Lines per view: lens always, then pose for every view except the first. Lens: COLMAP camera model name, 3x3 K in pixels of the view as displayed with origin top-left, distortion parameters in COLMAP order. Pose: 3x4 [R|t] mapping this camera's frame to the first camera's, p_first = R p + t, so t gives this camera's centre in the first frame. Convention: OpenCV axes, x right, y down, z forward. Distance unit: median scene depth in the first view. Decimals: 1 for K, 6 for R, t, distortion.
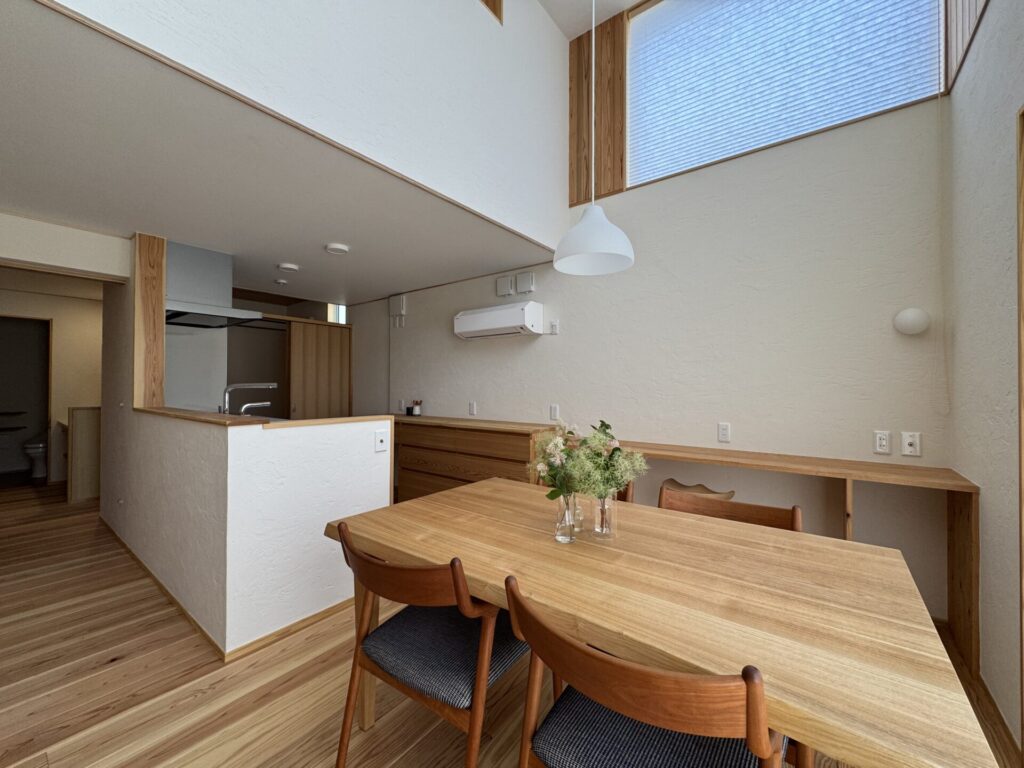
lens RADIAL K [[412.6, 0, 510.7], [0, 412.6, 382.8], [0, 0, 1]] dist [0.000307, -0.000005]
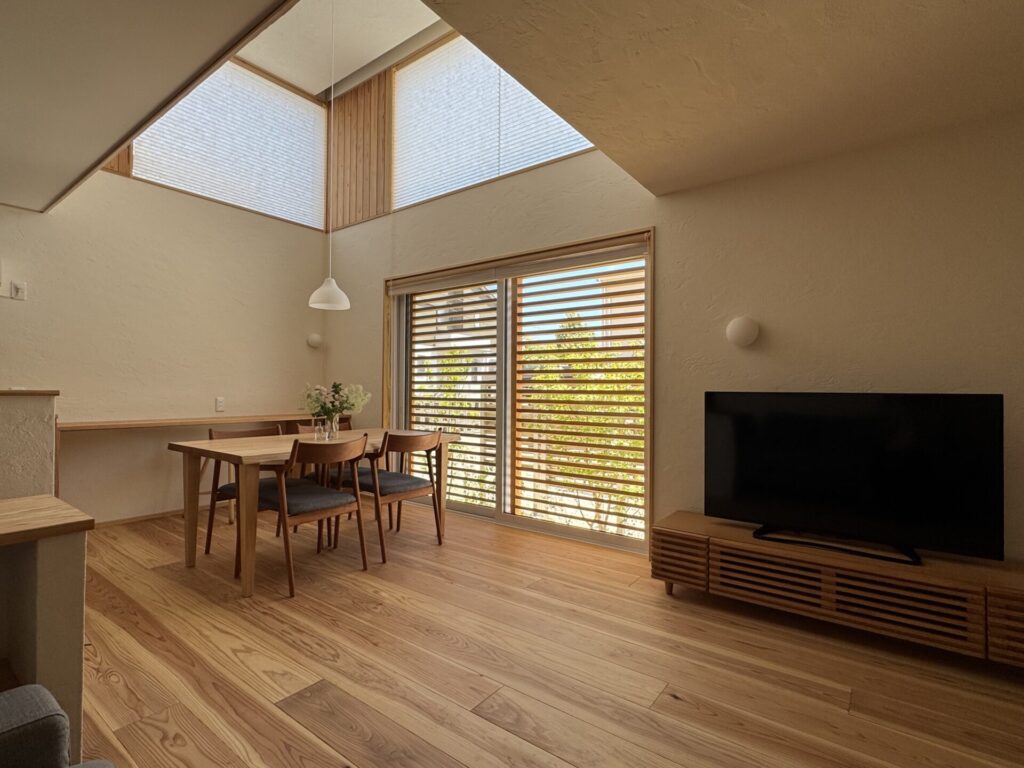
lens RADIAL K [[509.9, 0, 510.8], [0, 509.9, 379.8], [0, 0, 1]] dist [0.013084, -0.004960]
pose [[-0.008591, 0.012986, 0.999879, -1.462419], [-0.012945, 0.999830, -0.013096, 0.063600], [-0.999879, -0.013056, -0.008421, 0.075228]]
